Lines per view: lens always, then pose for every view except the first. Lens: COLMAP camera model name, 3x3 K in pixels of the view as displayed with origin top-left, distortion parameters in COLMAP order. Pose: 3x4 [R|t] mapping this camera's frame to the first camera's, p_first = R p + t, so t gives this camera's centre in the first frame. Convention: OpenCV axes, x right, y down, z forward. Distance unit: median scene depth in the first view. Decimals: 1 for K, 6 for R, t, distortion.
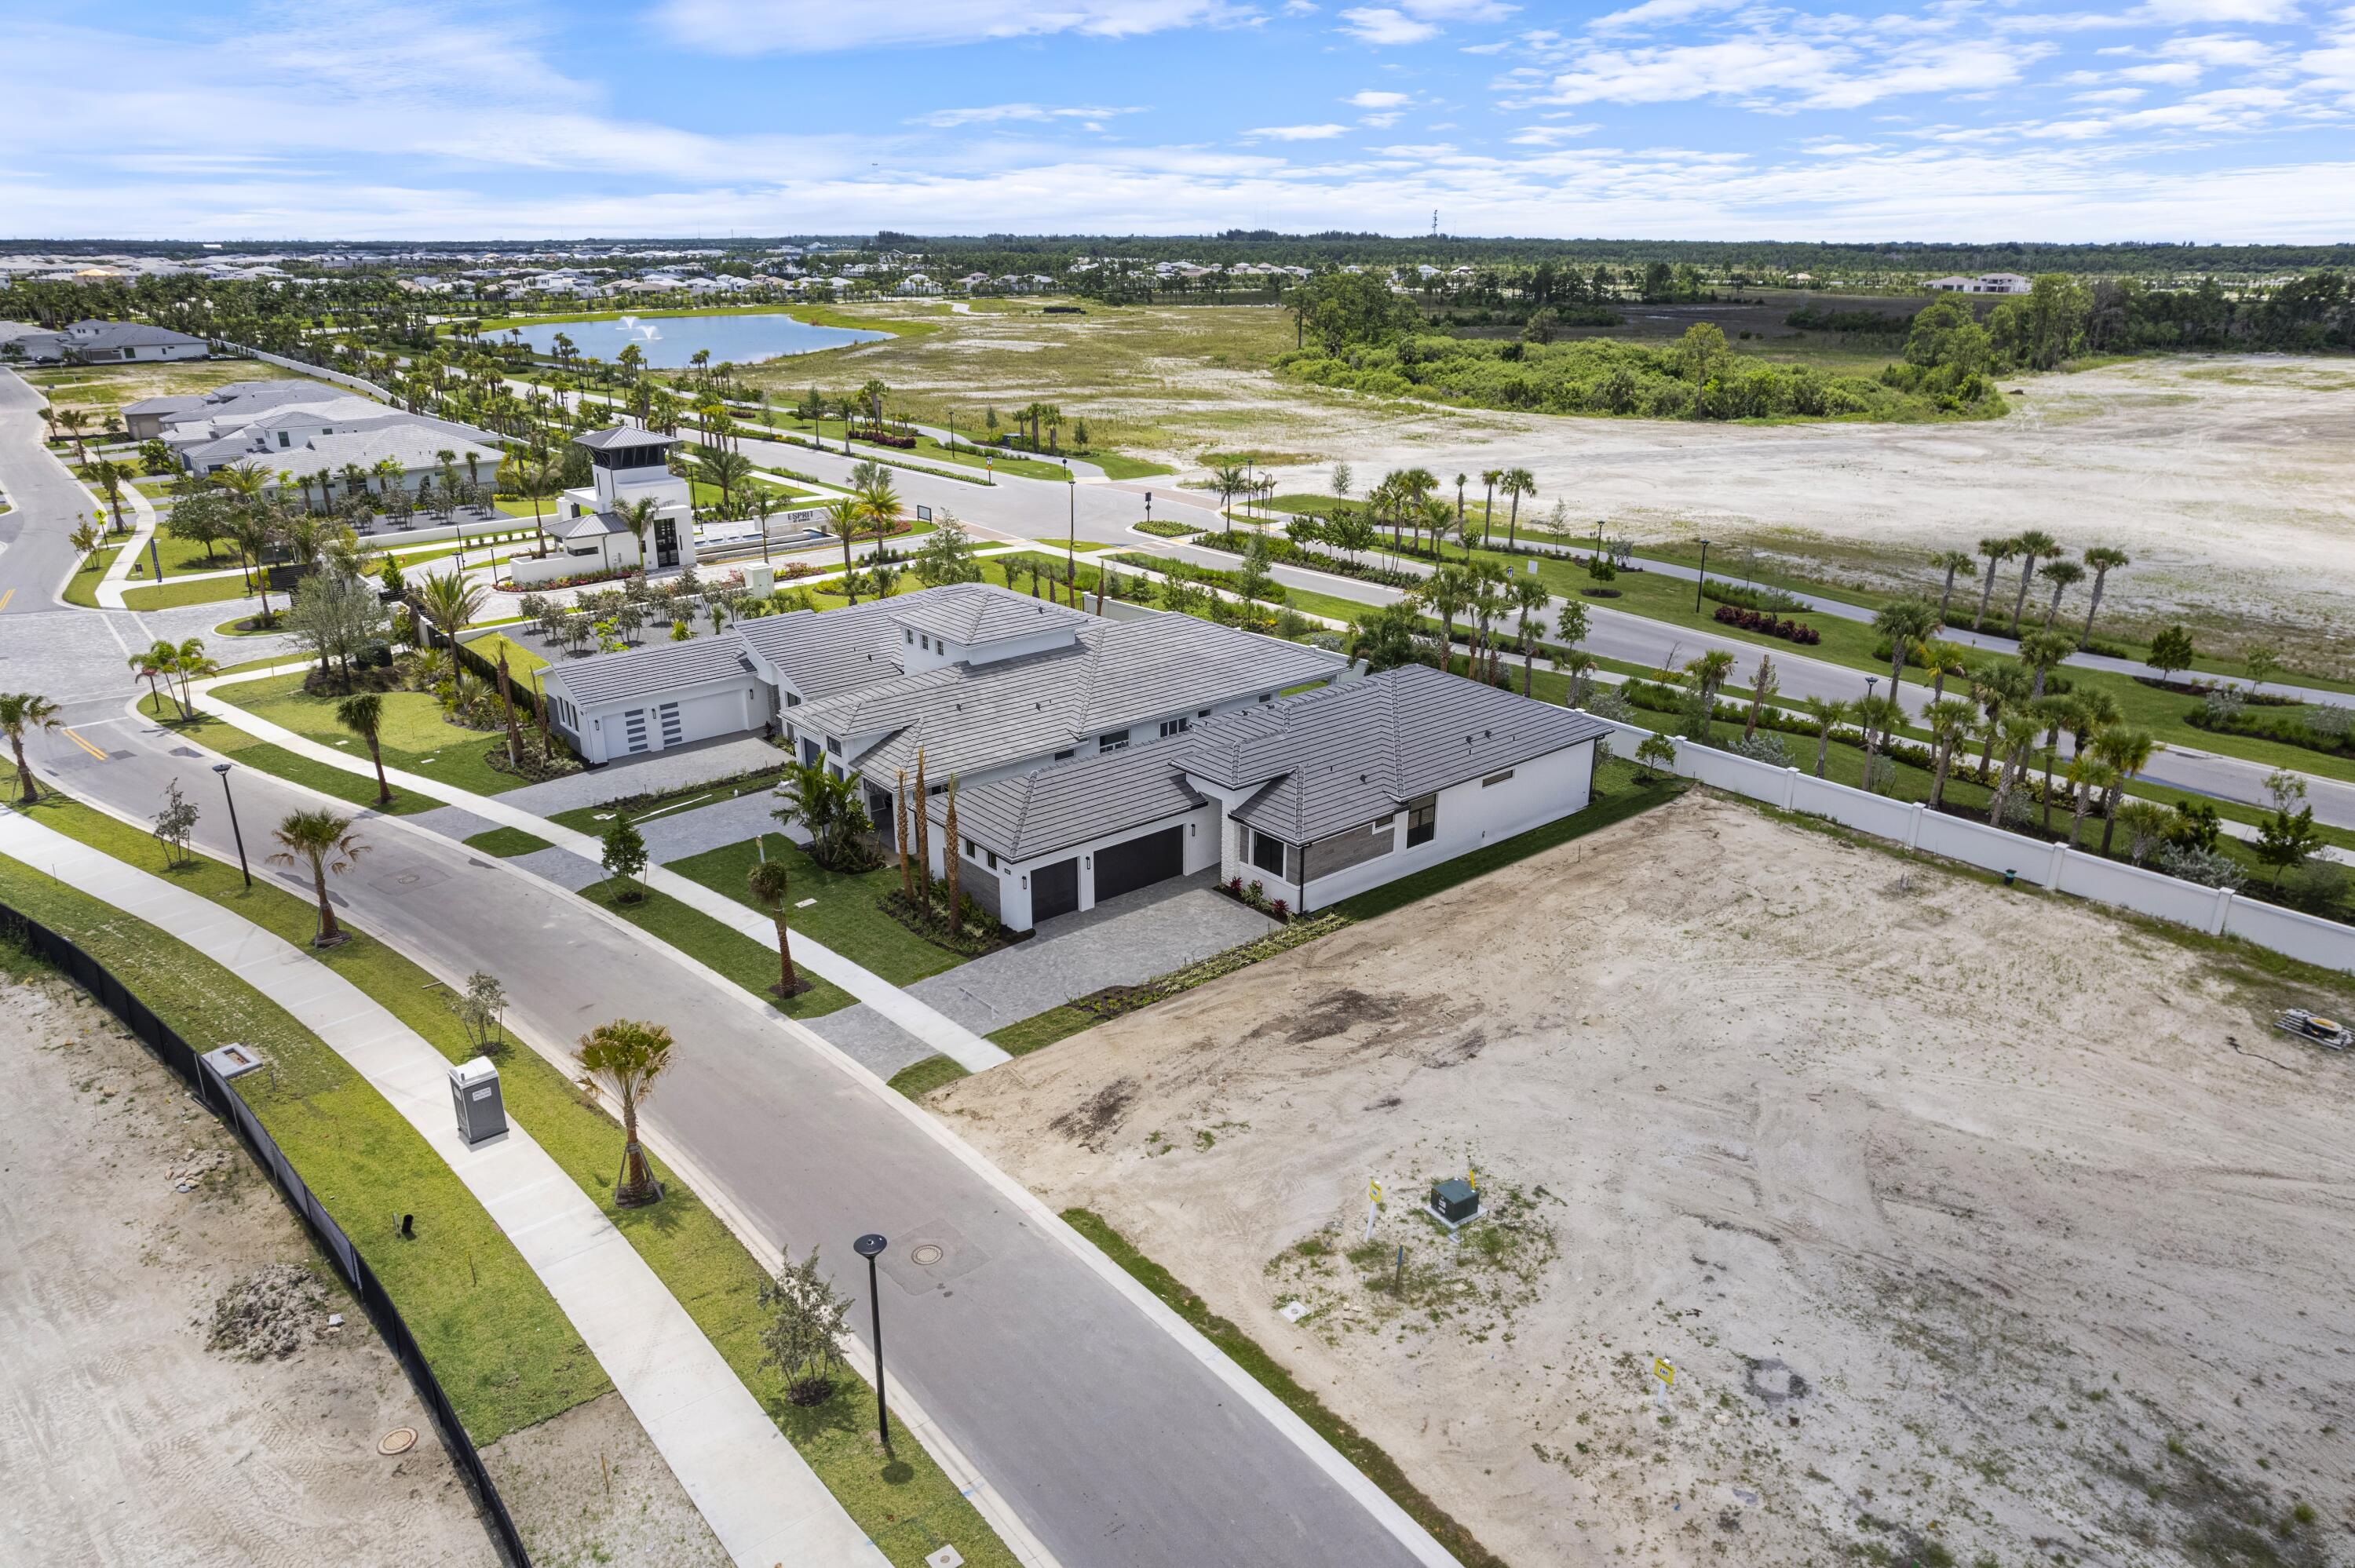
lens RADIAL K [[1527.7, 0, 1177.5], [0, 1527.7, 784.0], [0, 0, 1]] dist [-0.080398, 0.070491]
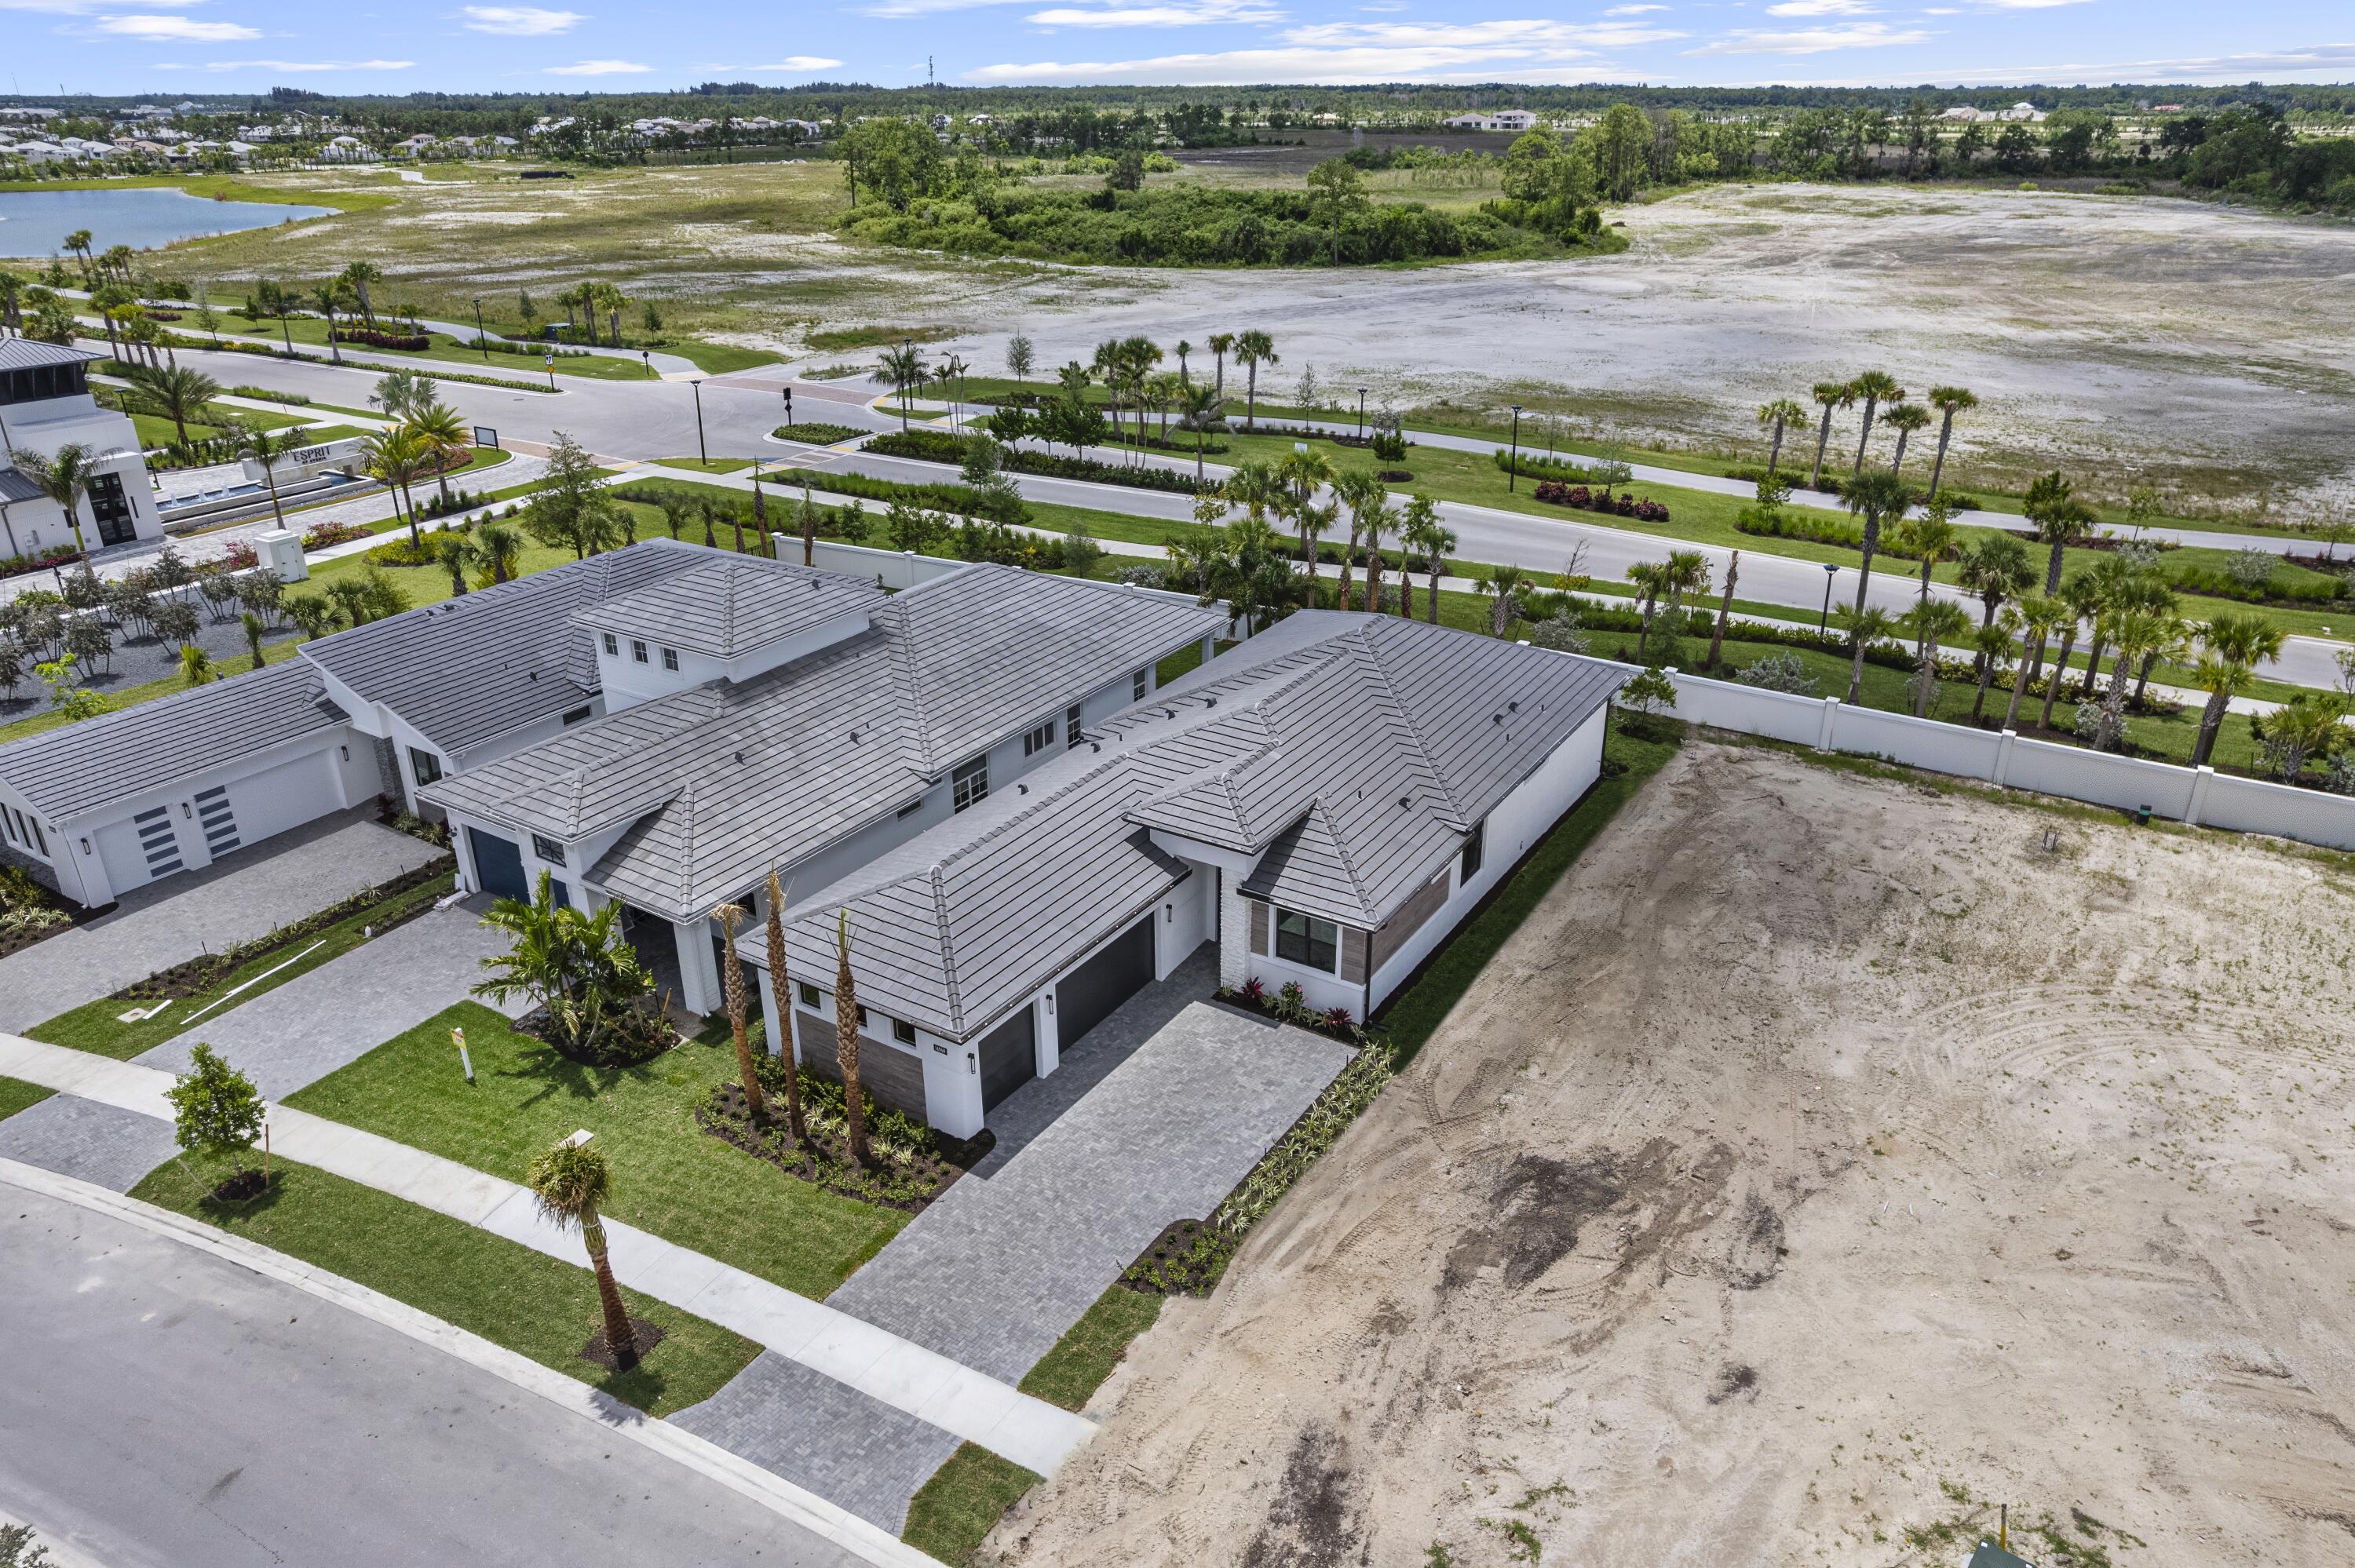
lens RADIAL K [[1587.4, 0, 1182.2], [0, 1587.4, 785.0], [0, 0, 1]] dist [-0.086732, 0.081230]
pose [[0.951972, -0.130340, 0.277058, -0.103153], [0.110110, 0.990066, 0.087433, -0.051930], [-0.285702, -0.052727, 0.956867, 0.216626]]
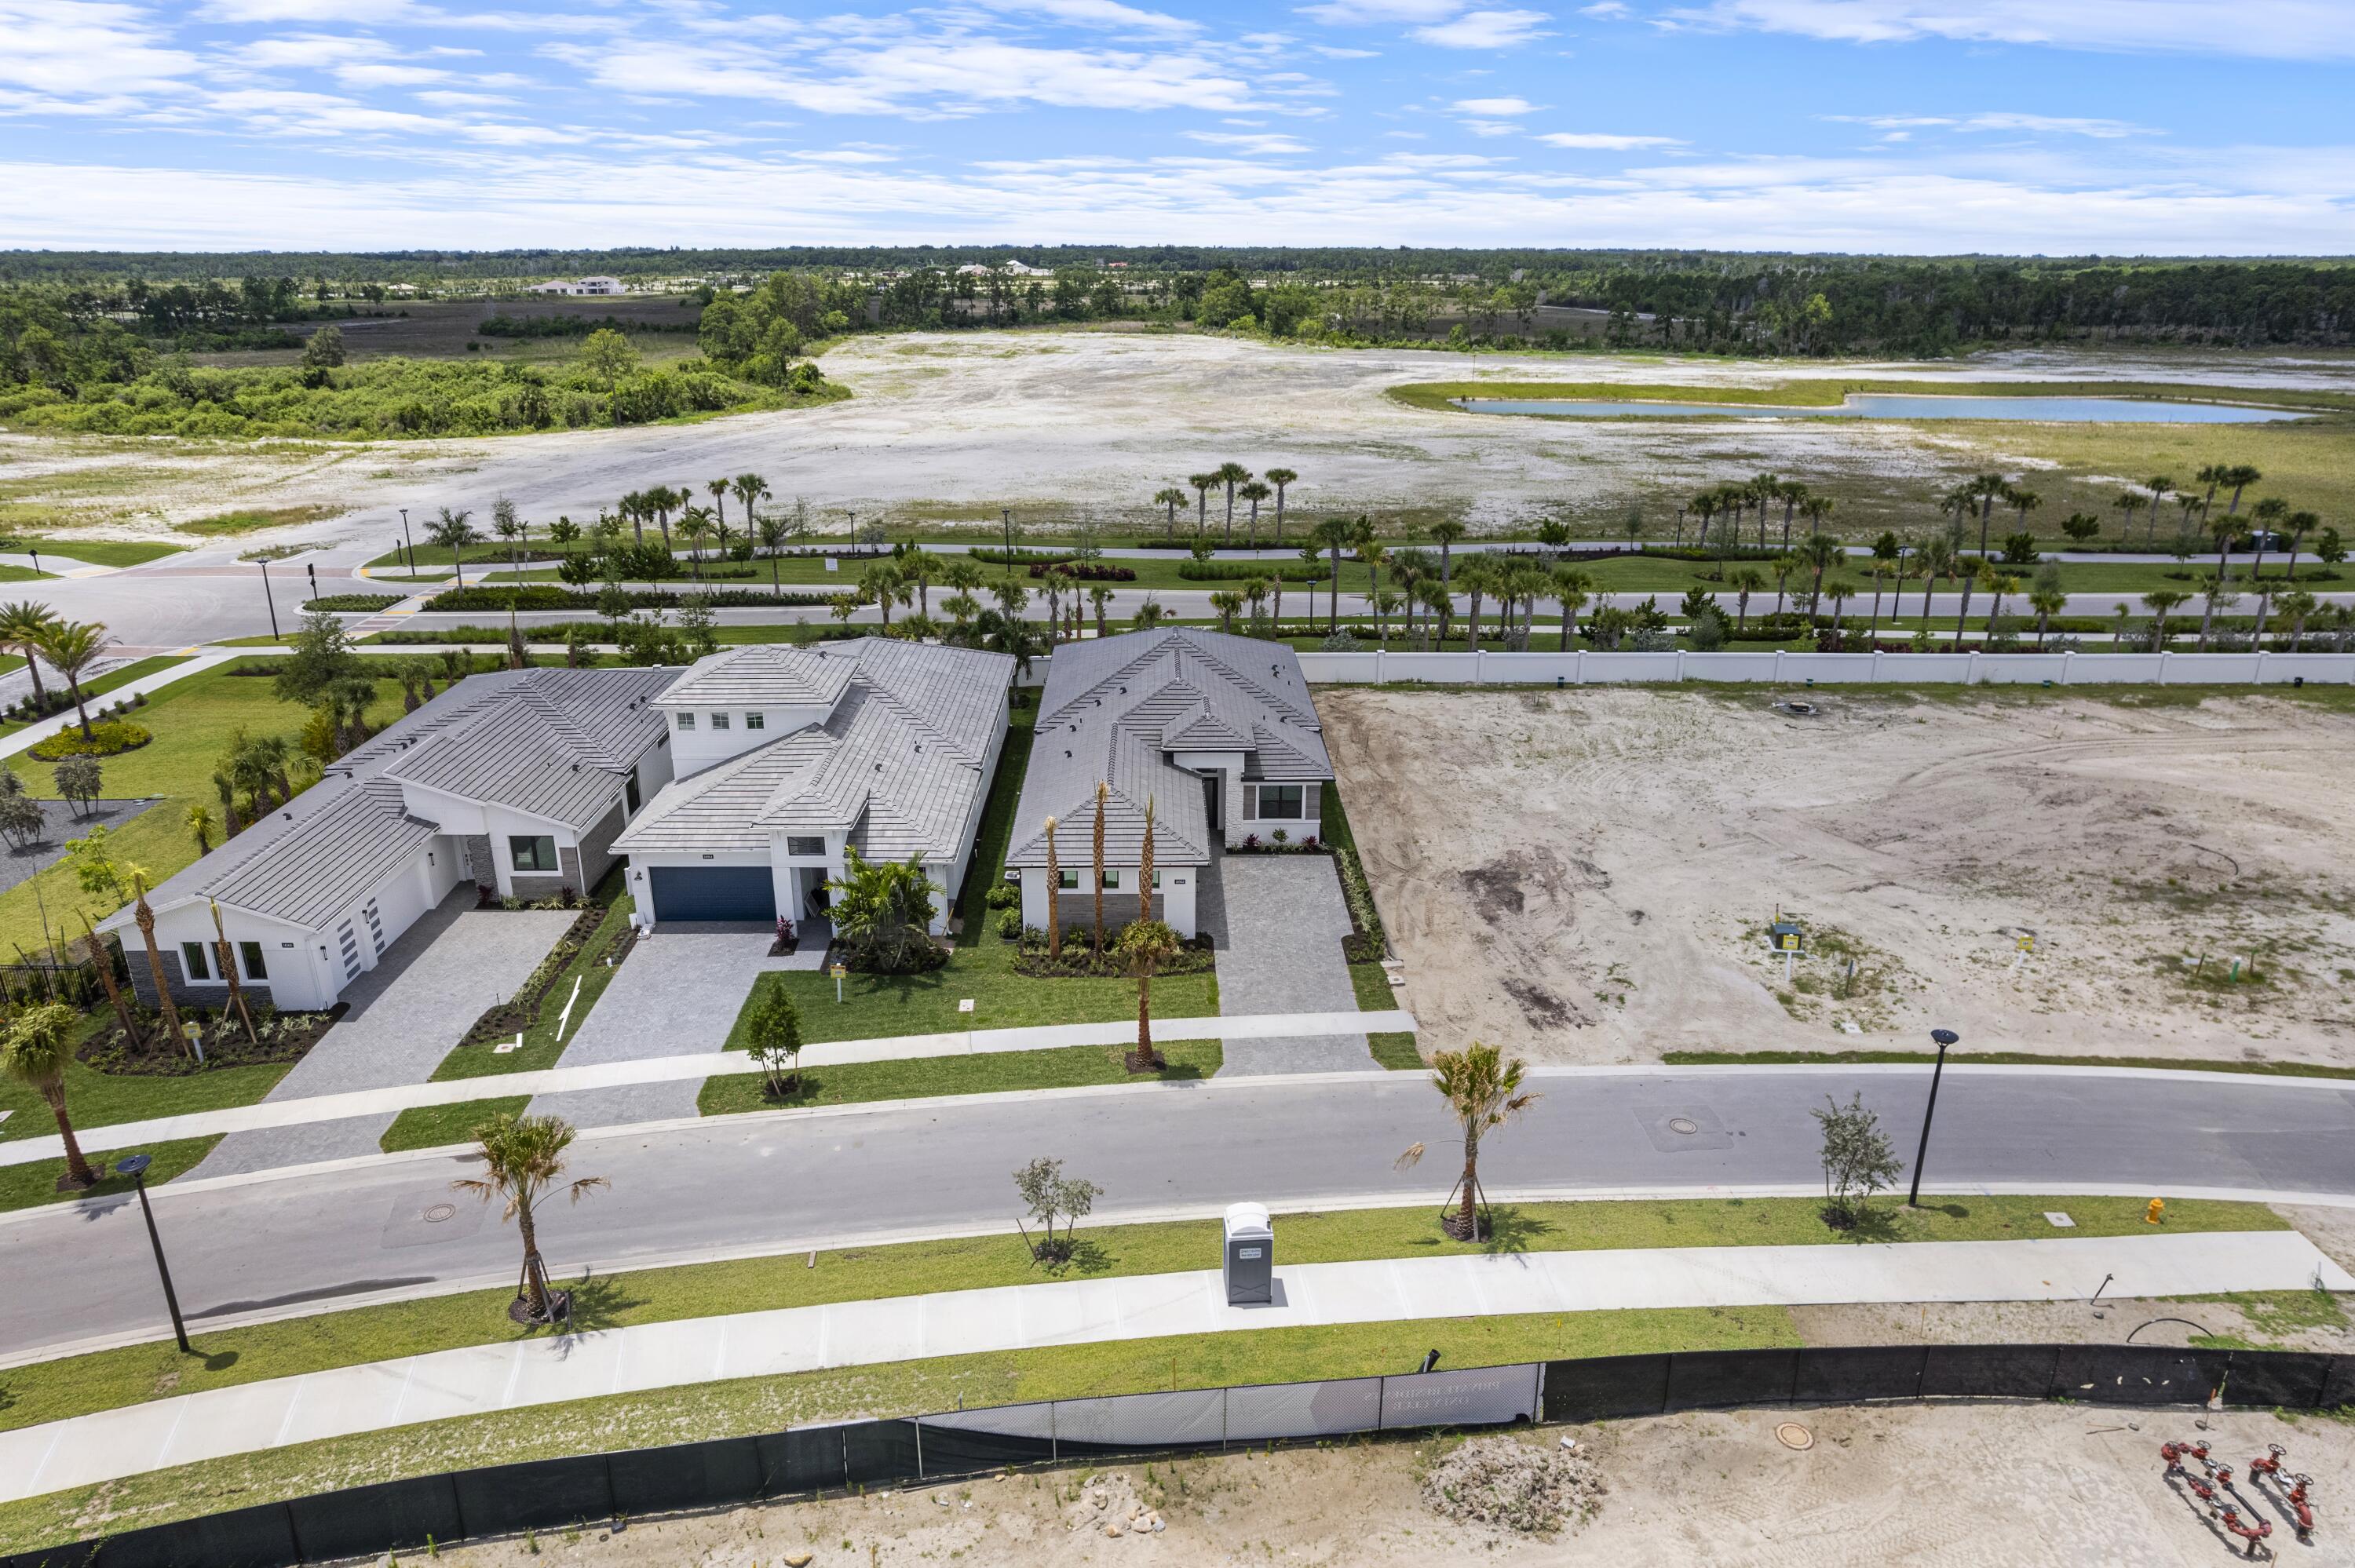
lens RADIAL K [[1527.7, 0, 1177.5], [0, 1527.7, 784.0], [0, 0, 1]] dist [-0.080398, 0.070491]
pose [[0.629042, -0.261199, 0.732176, -0.464919], [0.264837, 0.957524, 0.114058, -0.065603], [-0.730868, 0.122160, 0.671498, 0.192993]]
